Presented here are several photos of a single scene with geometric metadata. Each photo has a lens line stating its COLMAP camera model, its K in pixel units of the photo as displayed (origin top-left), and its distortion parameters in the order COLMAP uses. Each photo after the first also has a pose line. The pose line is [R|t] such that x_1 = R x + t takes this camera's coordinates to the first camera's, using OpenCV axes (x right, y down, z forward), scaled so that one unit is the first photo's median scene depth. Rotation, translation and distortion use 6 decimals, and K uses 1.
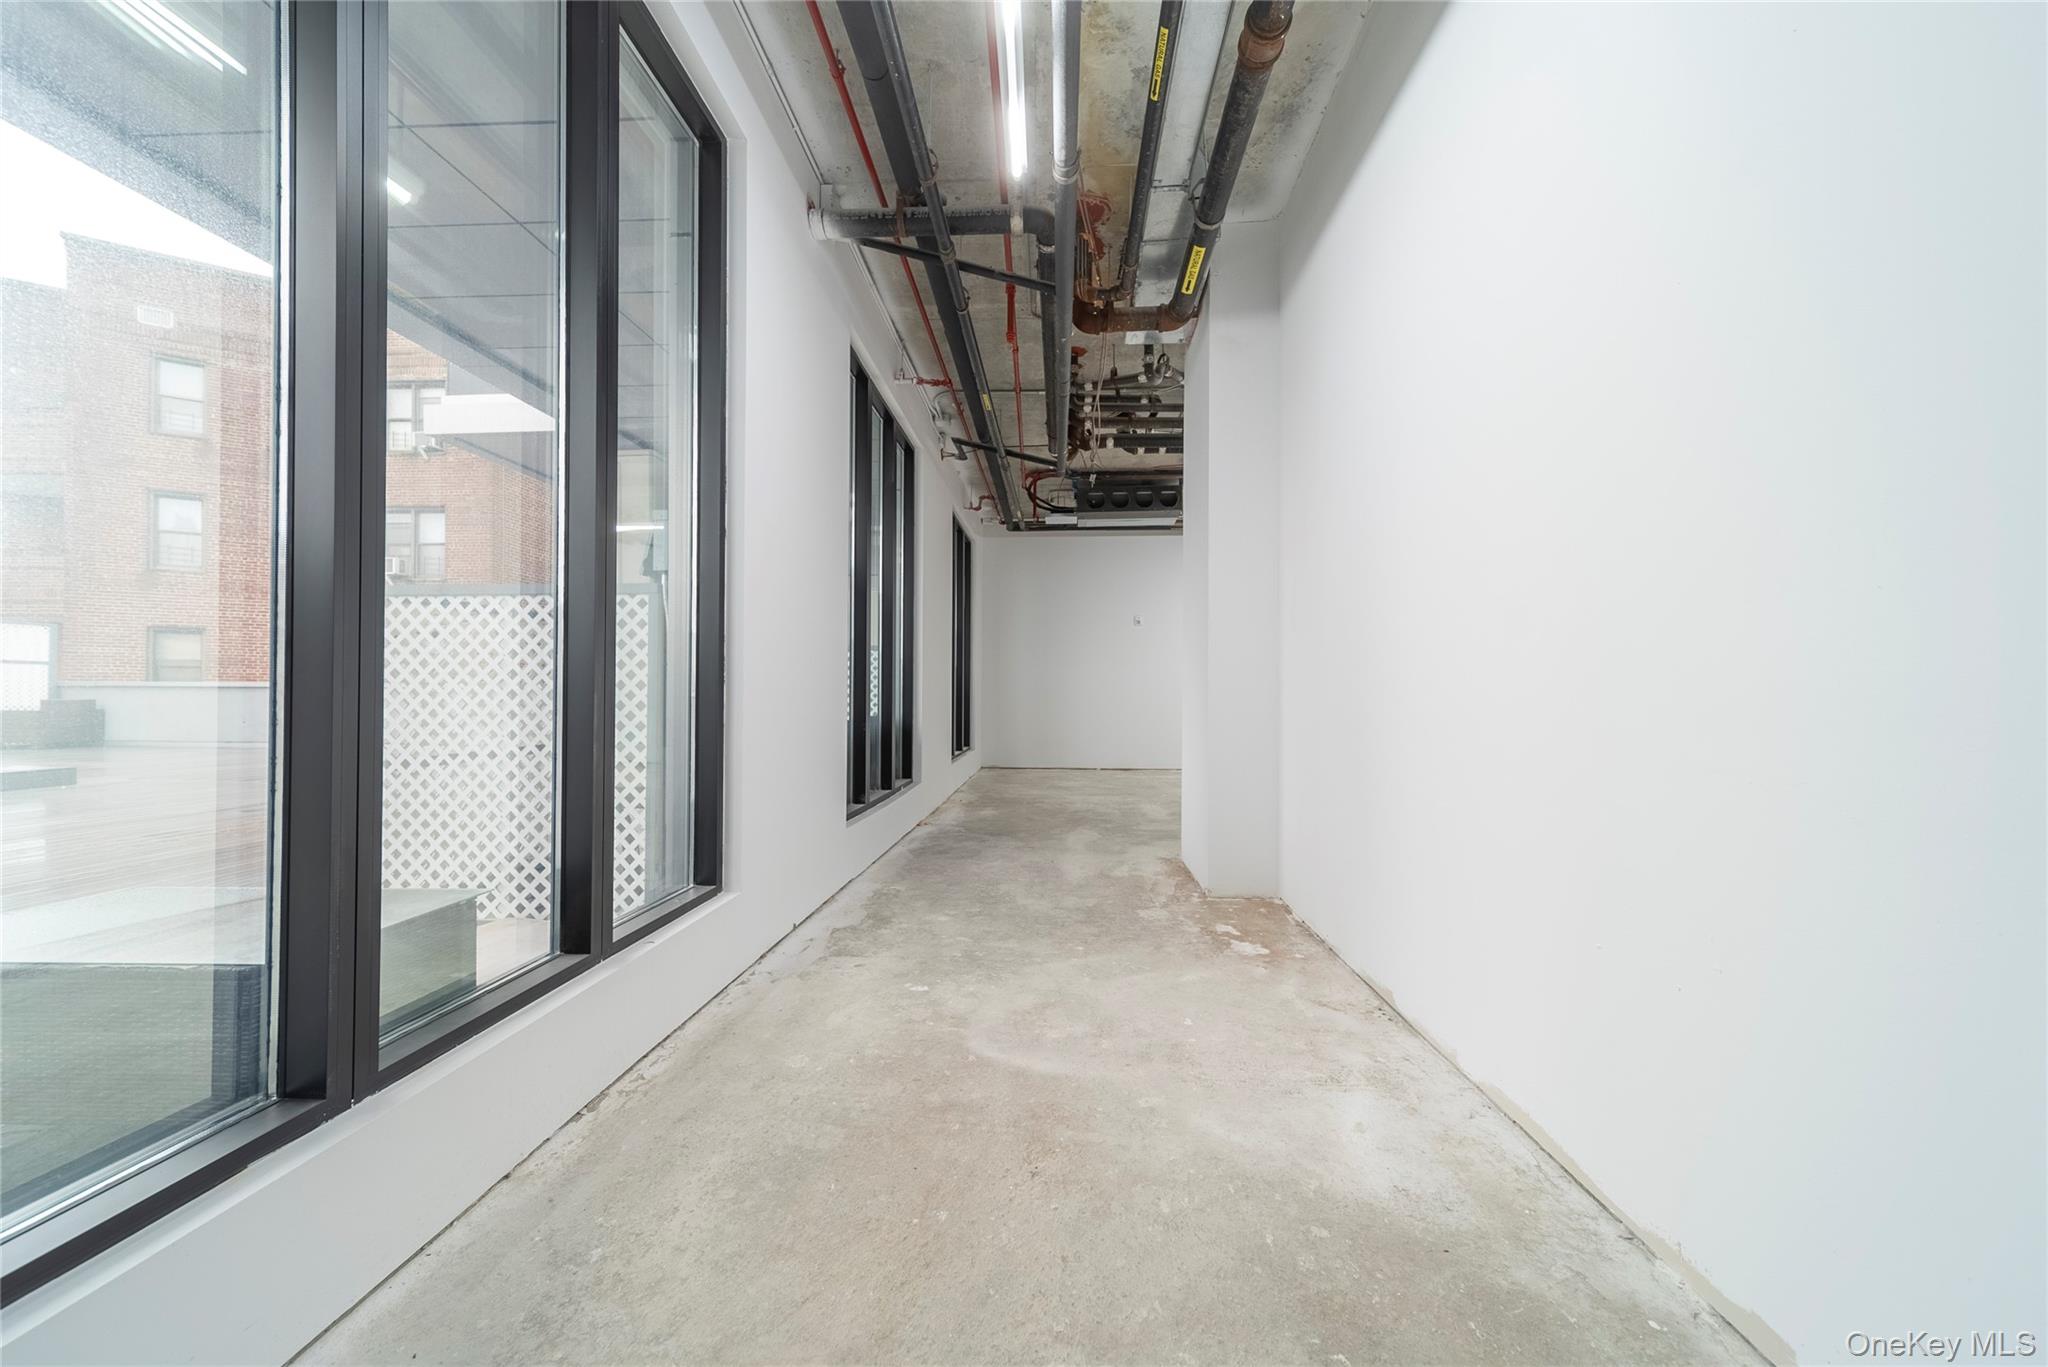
lens RADIAL K [[721.9, 0, 1021.6], [0, 721.9, 679.9], [0, 0, 1]] dist [0.008948, 0.000108]
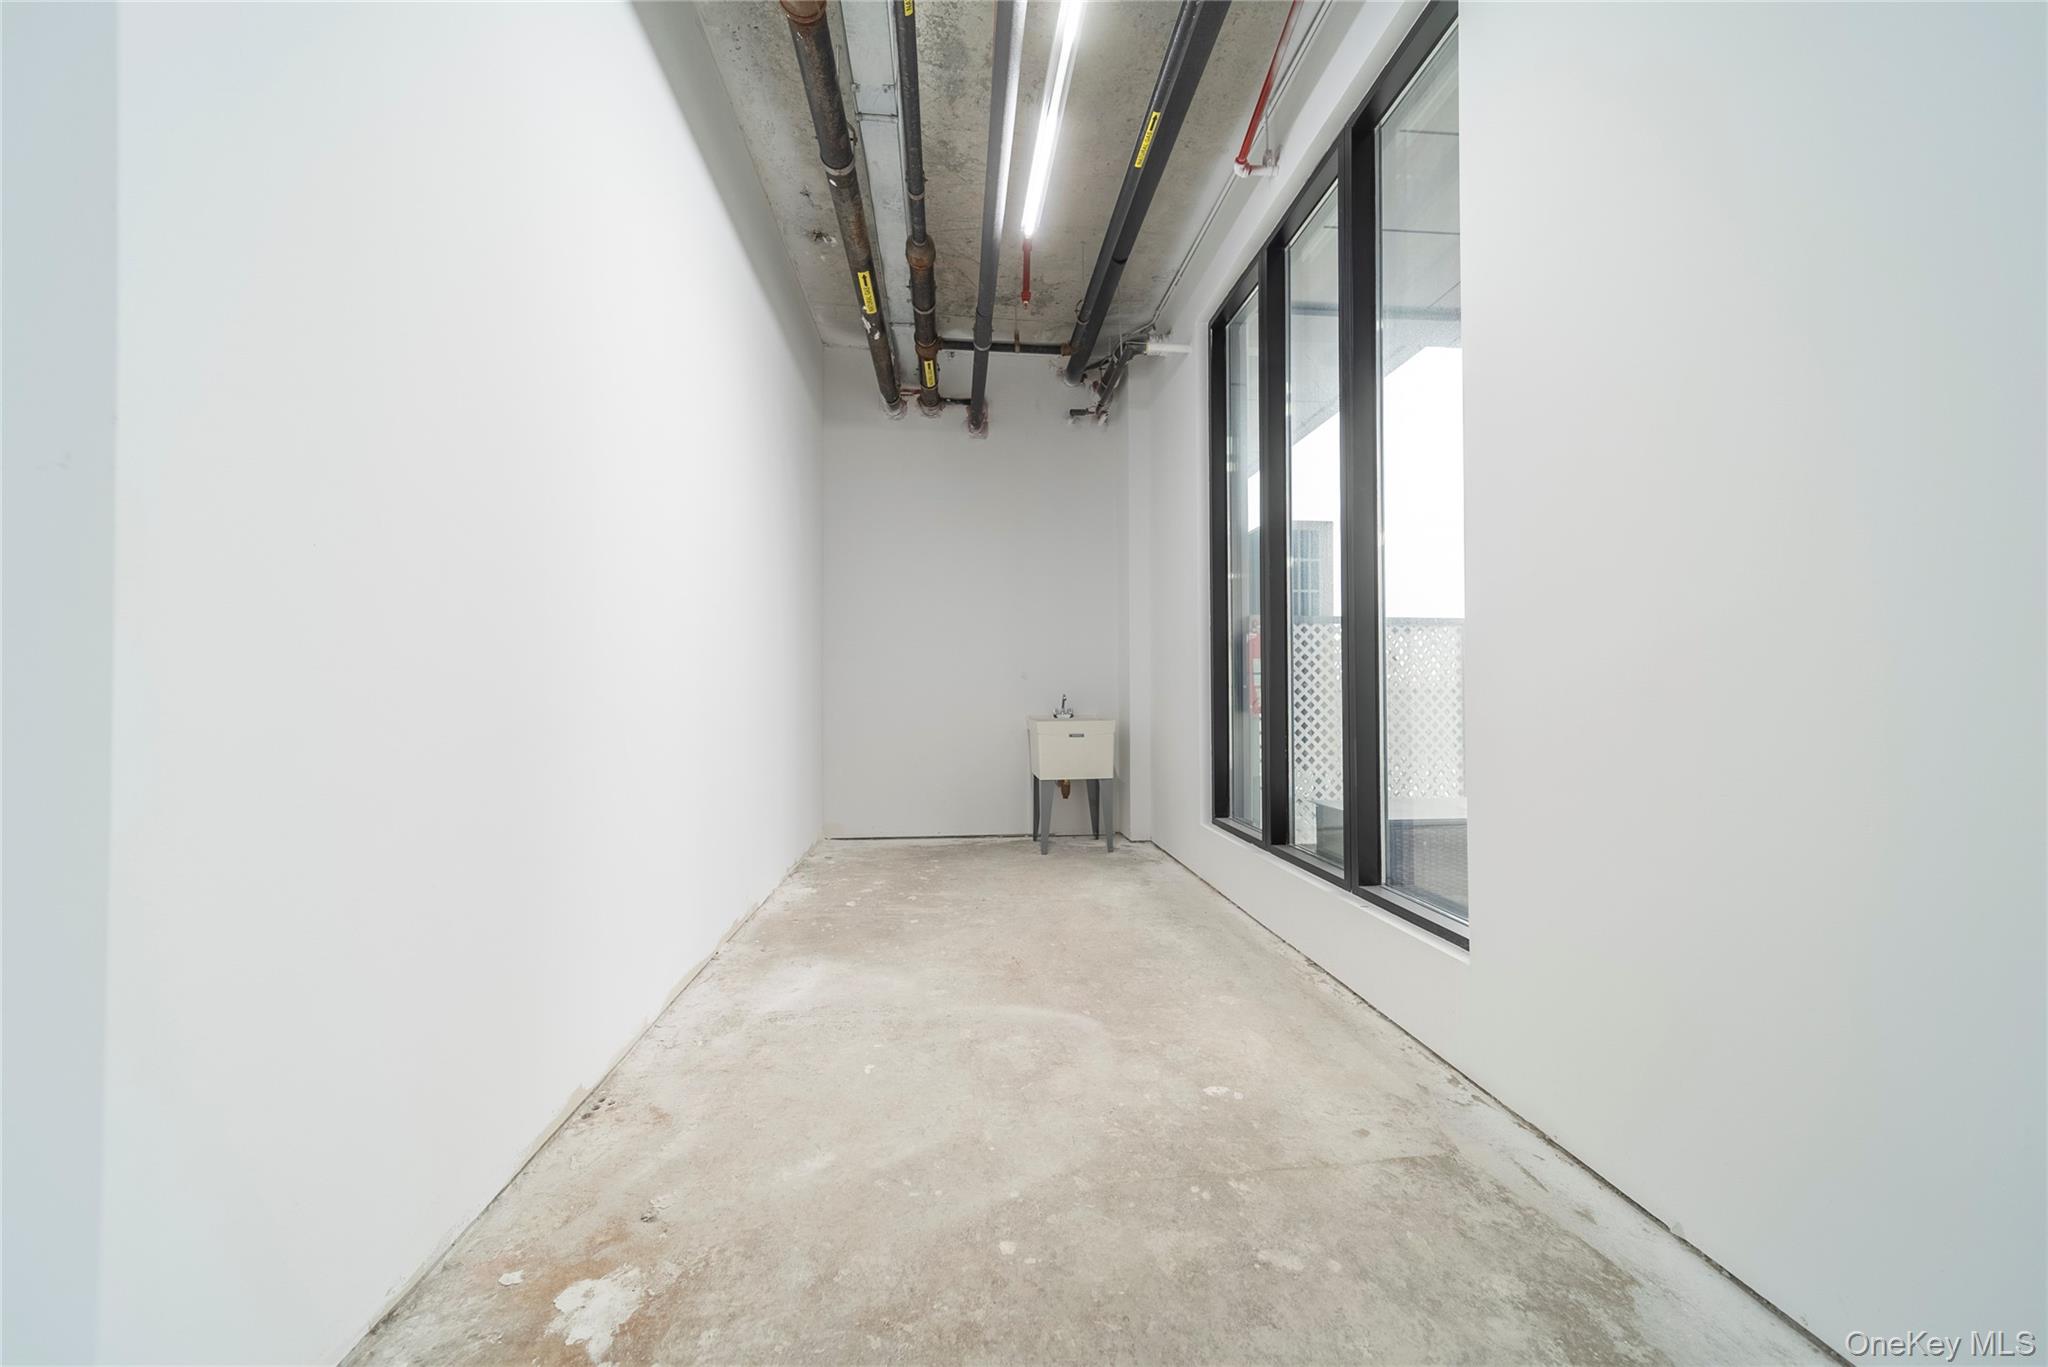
lens RADIAL K [[721.9, 0, 1021.6], [0, 721.9, 679.9], [0, 0, 1]] dist [0.008948, 0.000108]
pose [[-0.988130, -0.004731, -0.153545, 0.185135], [0.001748, 0.999115, -0.042032, 0.047524], [0.153608, -0.041801, -0.987247, 1.896035]]
